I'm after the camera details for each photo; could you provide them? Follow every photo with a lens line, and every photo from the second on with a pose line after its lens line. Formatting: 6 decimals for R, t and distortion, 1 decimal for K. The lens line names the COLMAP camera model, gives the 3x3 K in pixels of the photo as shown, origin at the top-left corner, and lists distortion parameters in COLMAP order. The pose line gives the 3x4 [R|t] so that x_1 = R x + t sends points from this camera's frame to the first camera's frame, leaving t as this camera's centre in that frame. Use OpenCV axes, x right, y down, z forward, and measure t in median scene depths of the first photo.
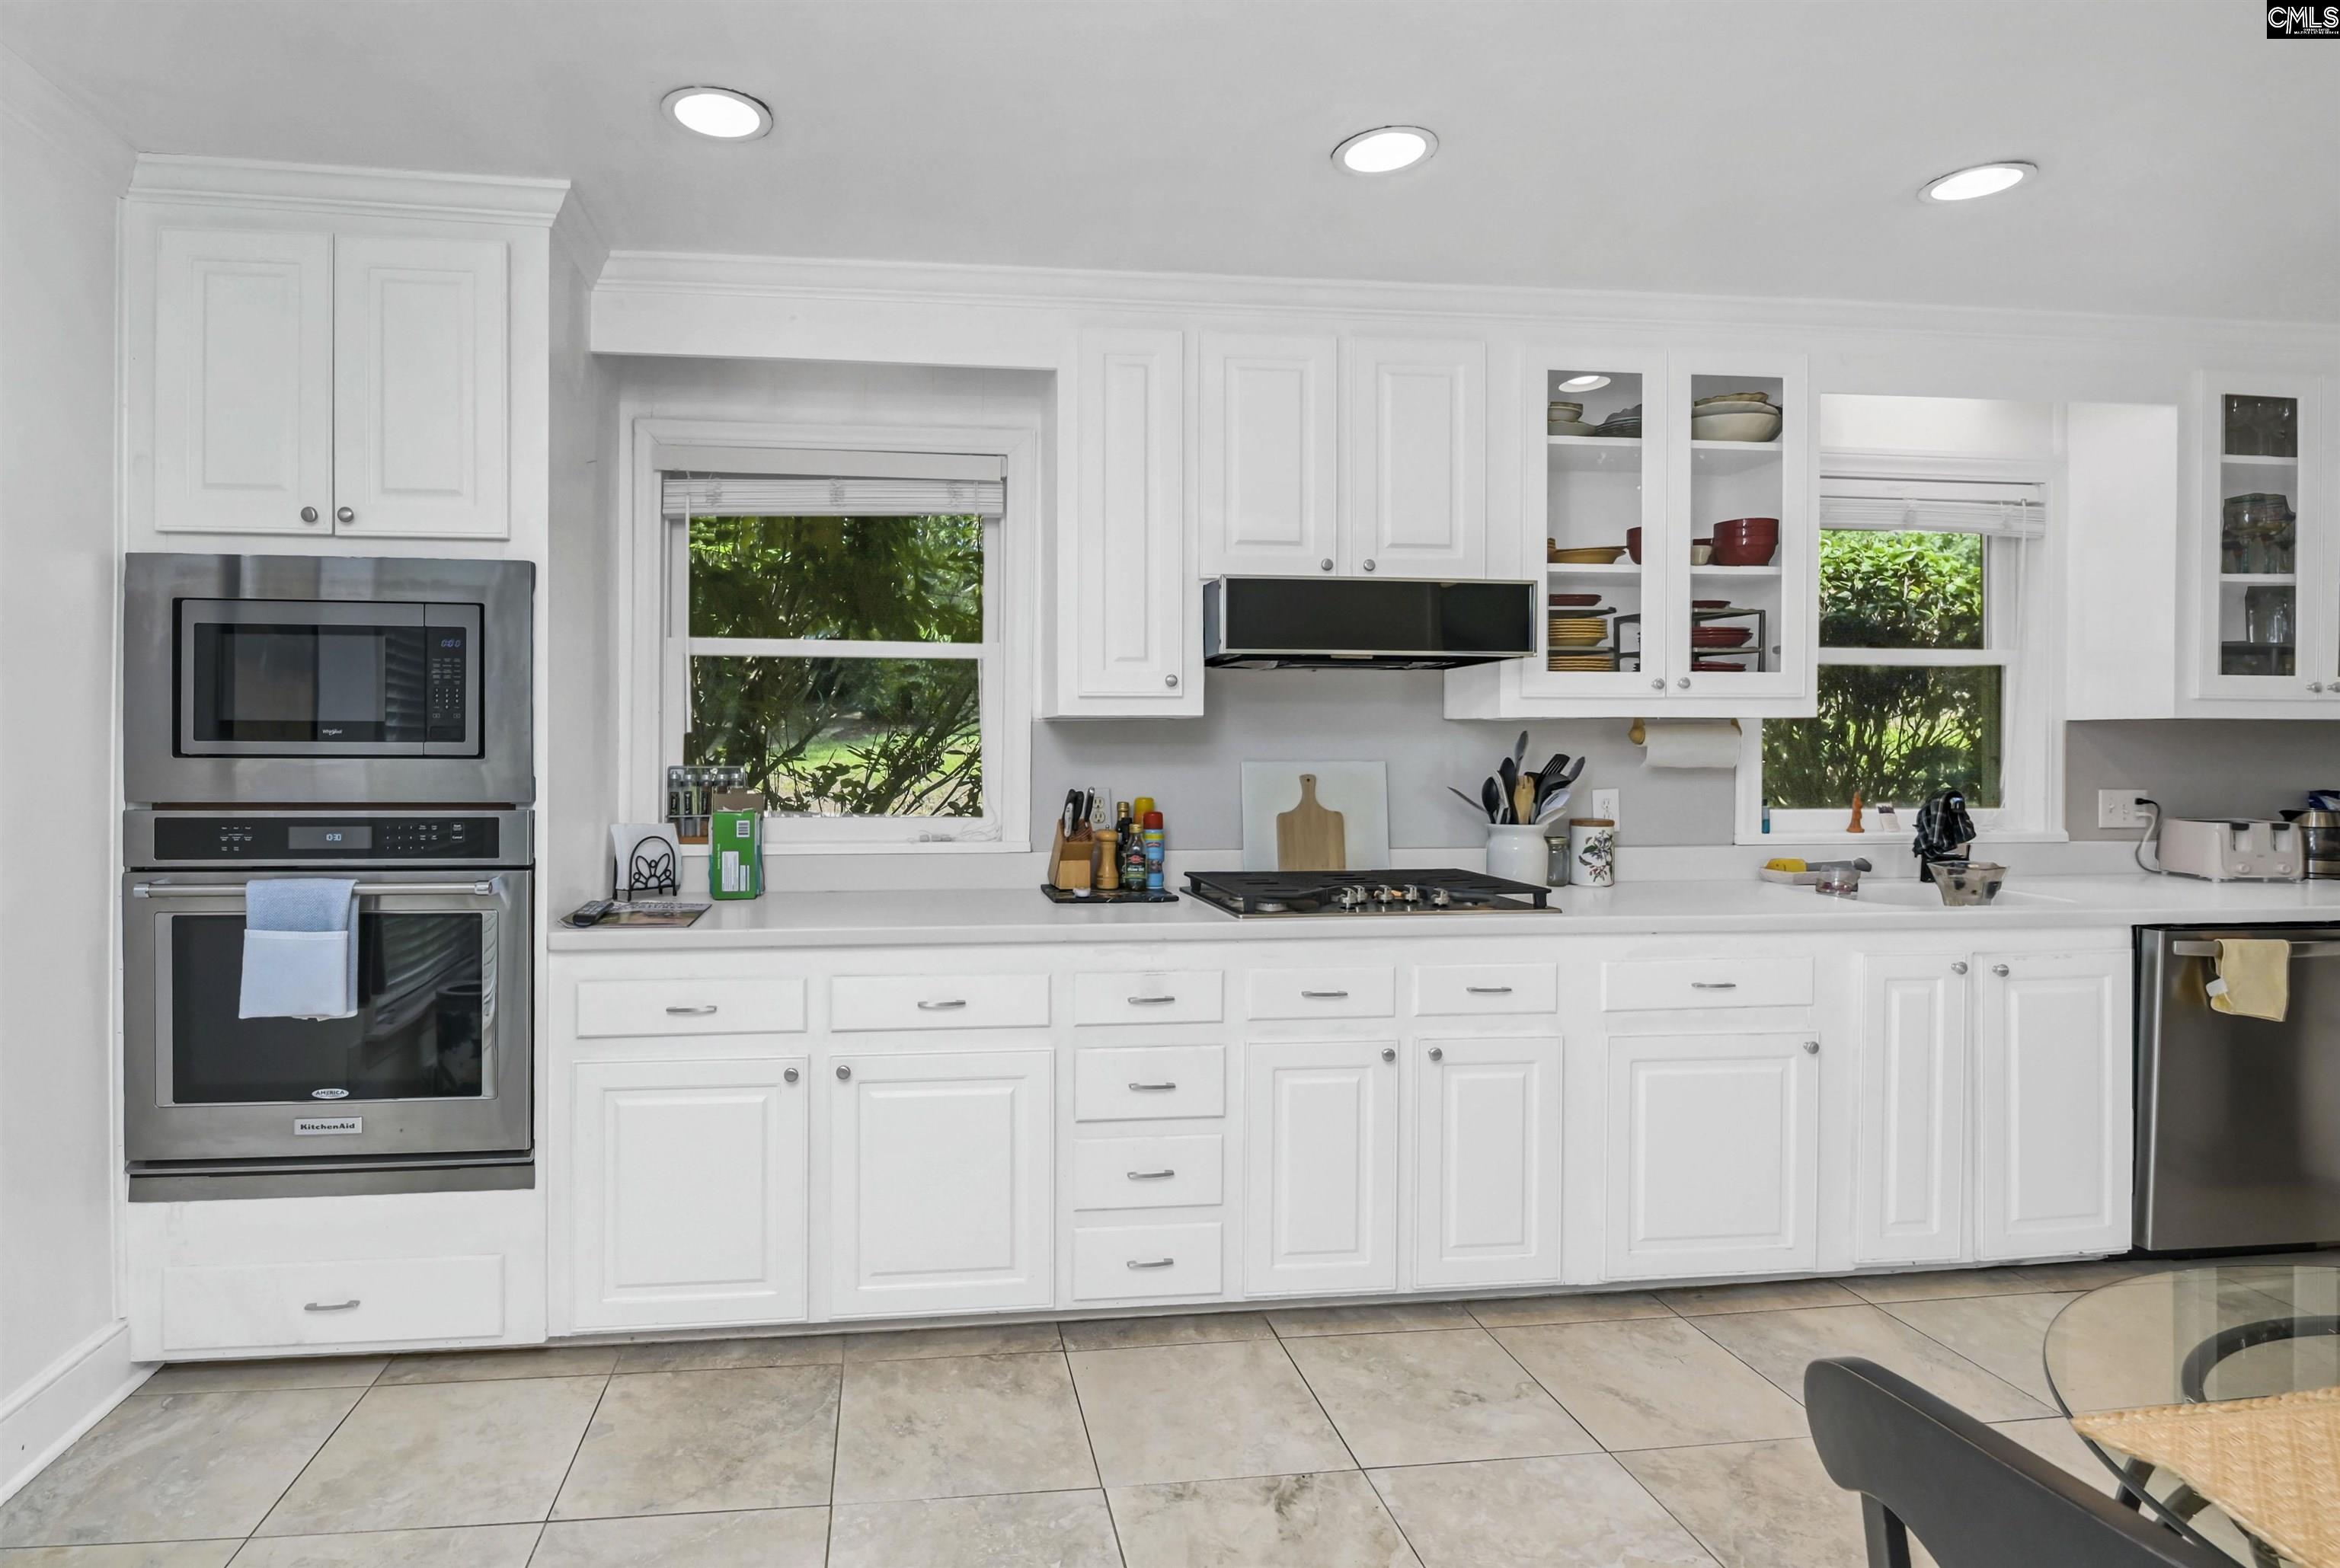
lens RADIAL K [[1188.9, 0, 1021.3], [0, 1188.9, 762.3], [0, 0, 1]] dist [0.004967, -0.002221]
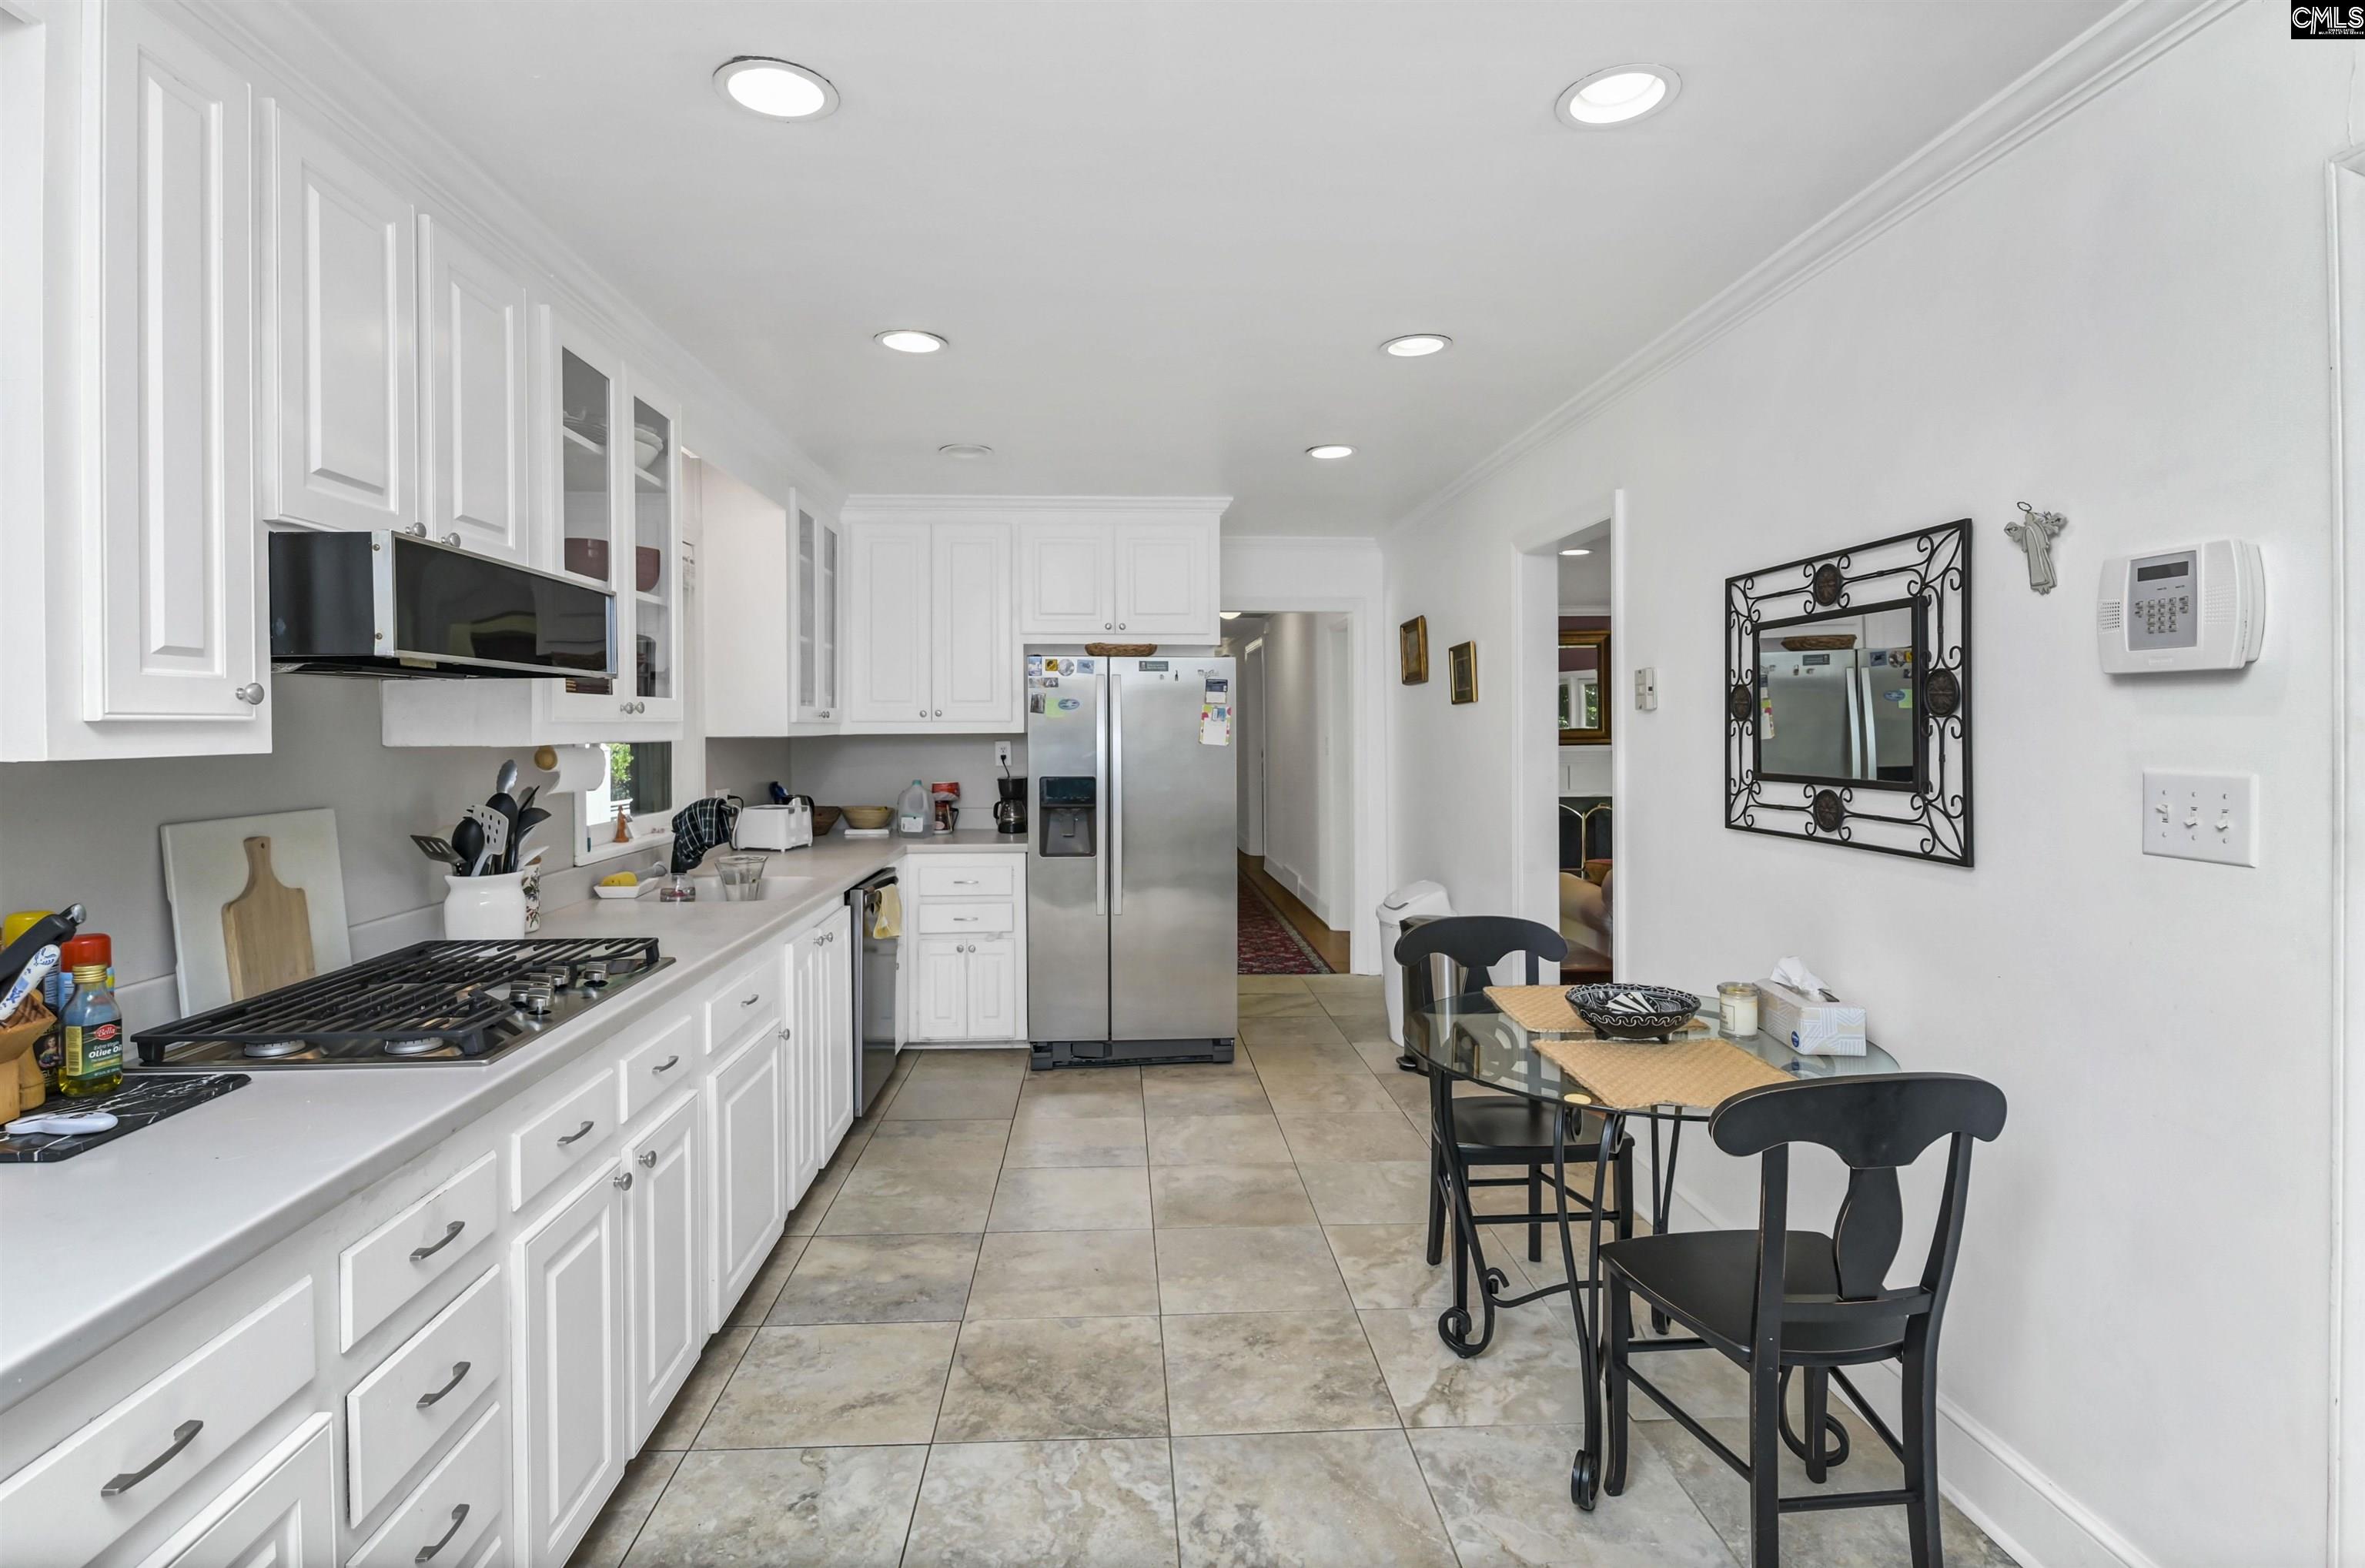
lens RADIAL K [[1168.3, 0, 1184.4], [0, 1168.3, 745.8], [0, 0, 1]] dist [-0.001591, -0.005163]
pose [[0.056124, -0.019165, 0.998240, -0.408480], [0.017606, 0.999679, 0.018203, -0.047498], [-0.998269, 0.016553, 0.056443, 0.546268]]
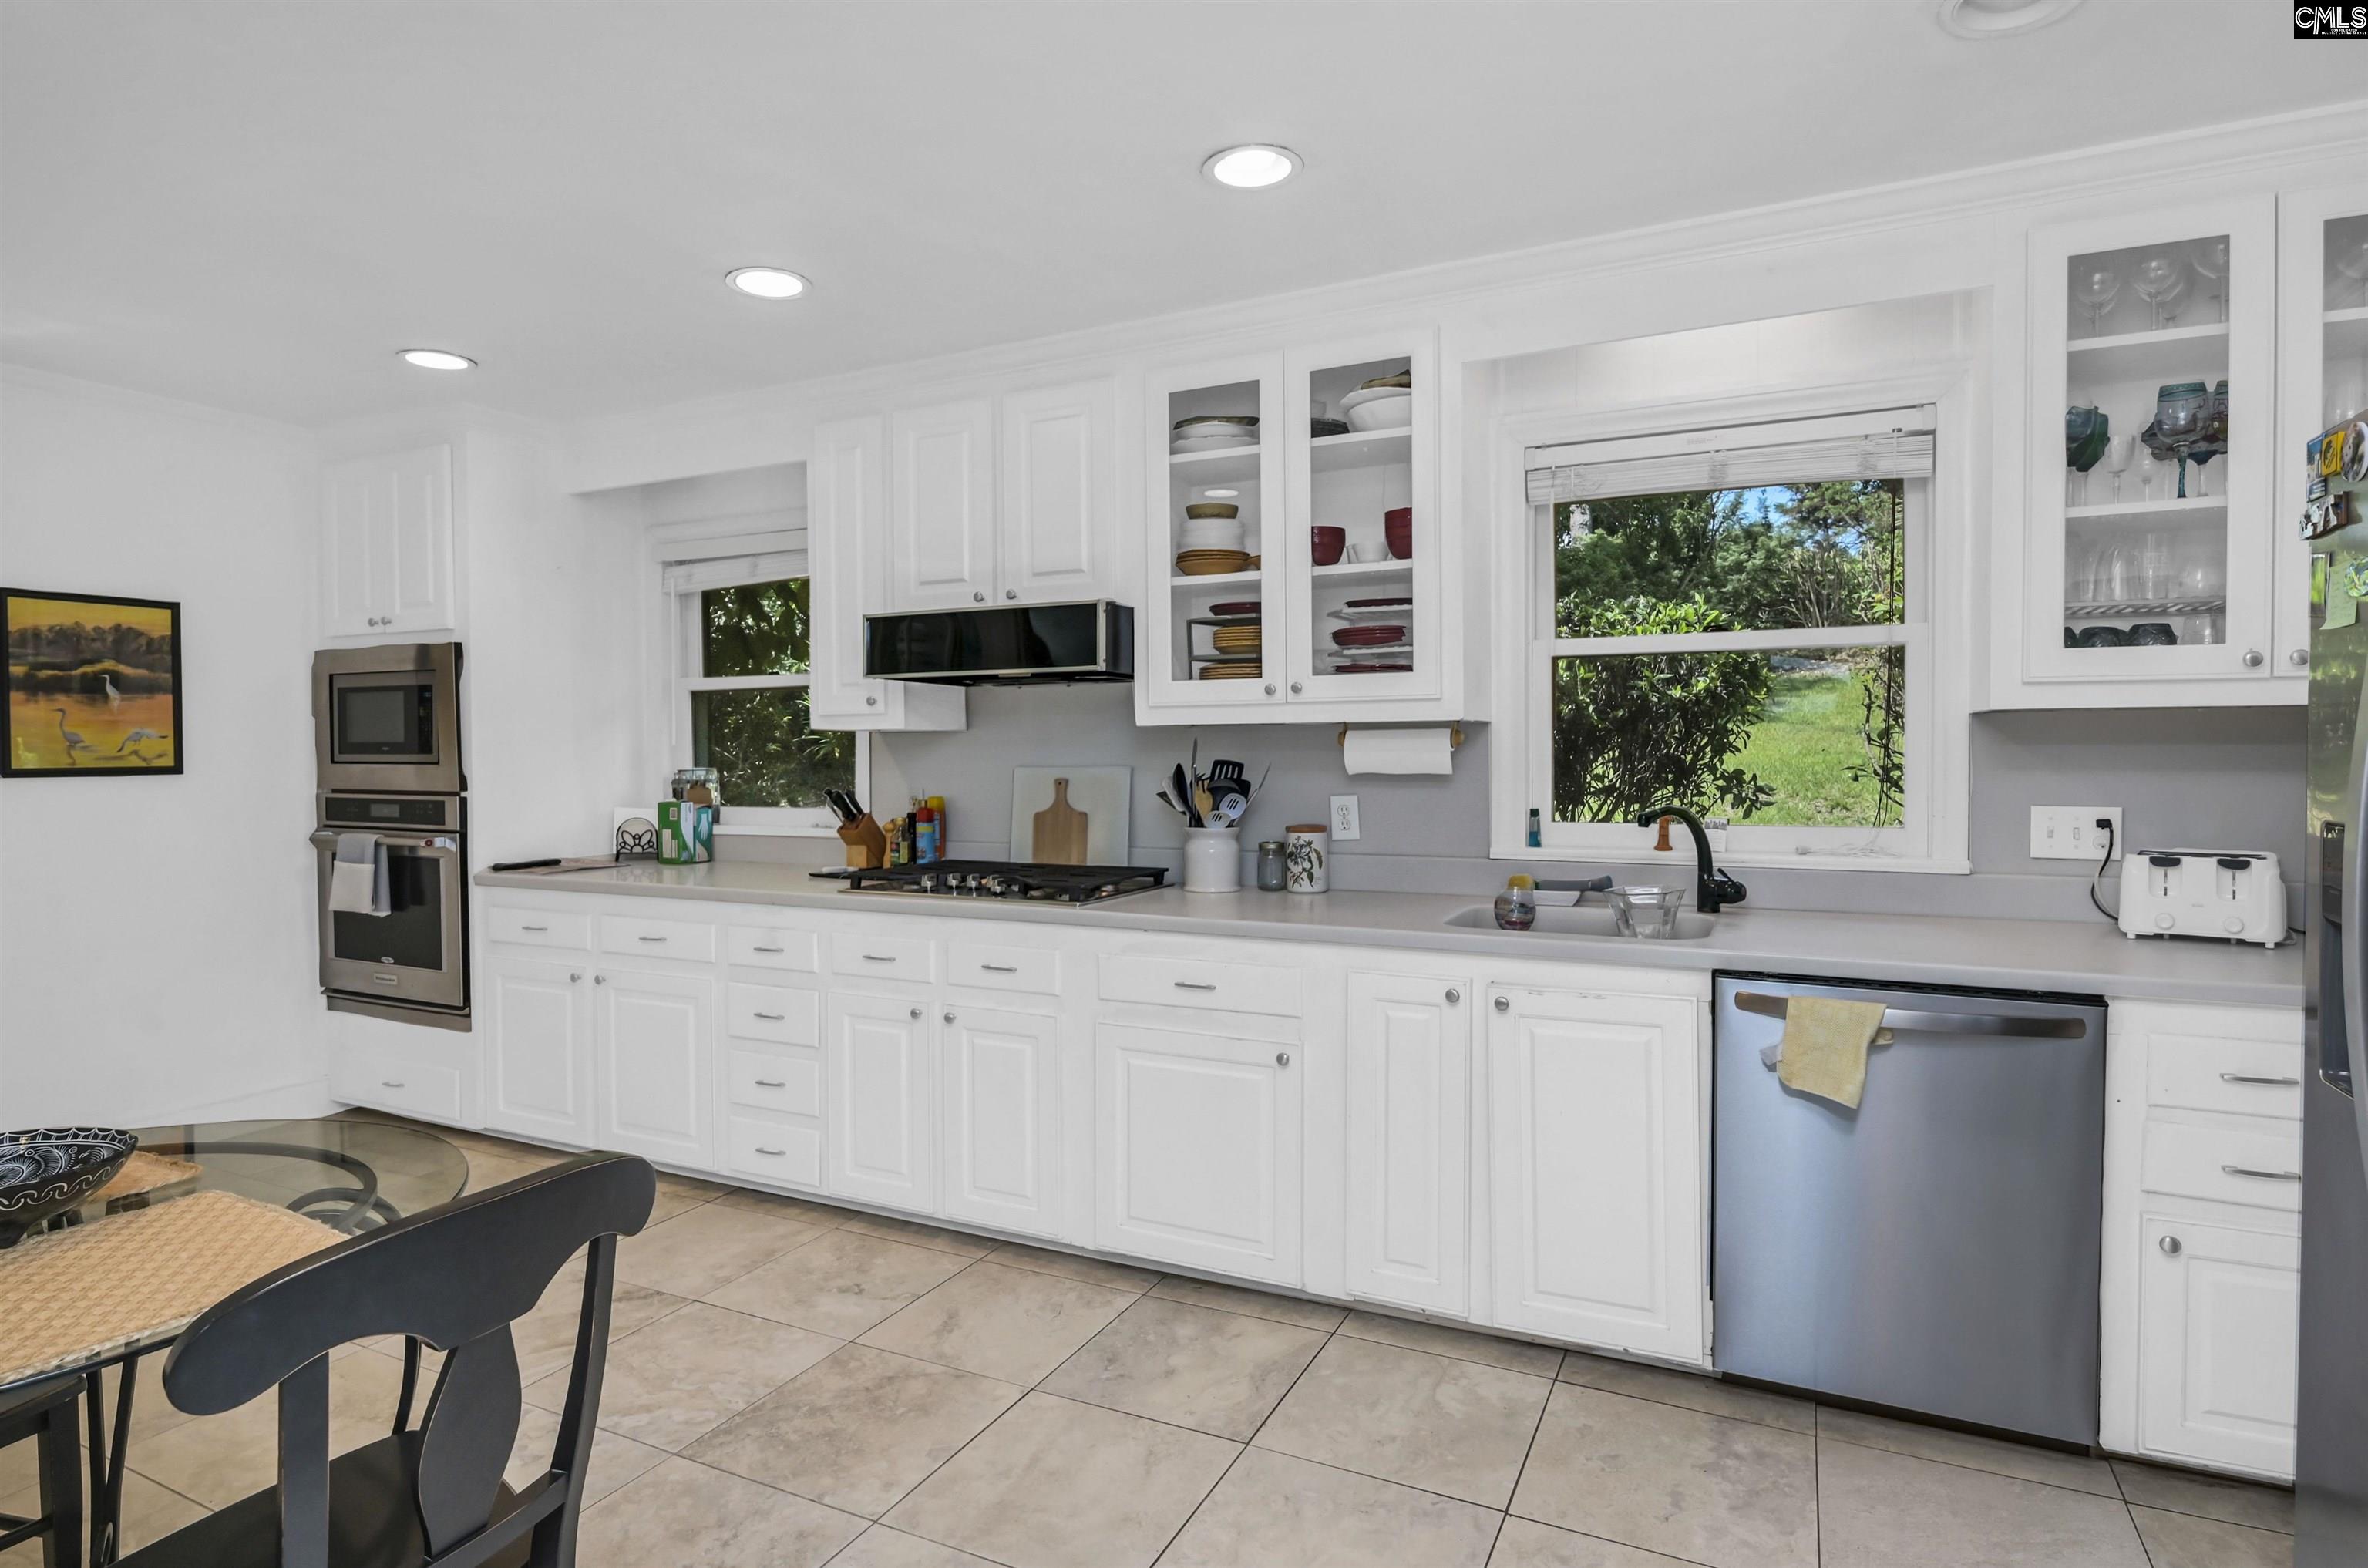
lens RADIAL K [[1203.4, 0, 1204.4], [0, 1203.4, 776.5], [0, 0, 1]] dist [0.004967, -0.002221]
pose [[0.850152, 0.005823, -0.526505, 1.112553], [-0.000279, 0.999944, 0.010609, -0.003788], [0.526537, -0.008872, 0.850106, 0.122736]]
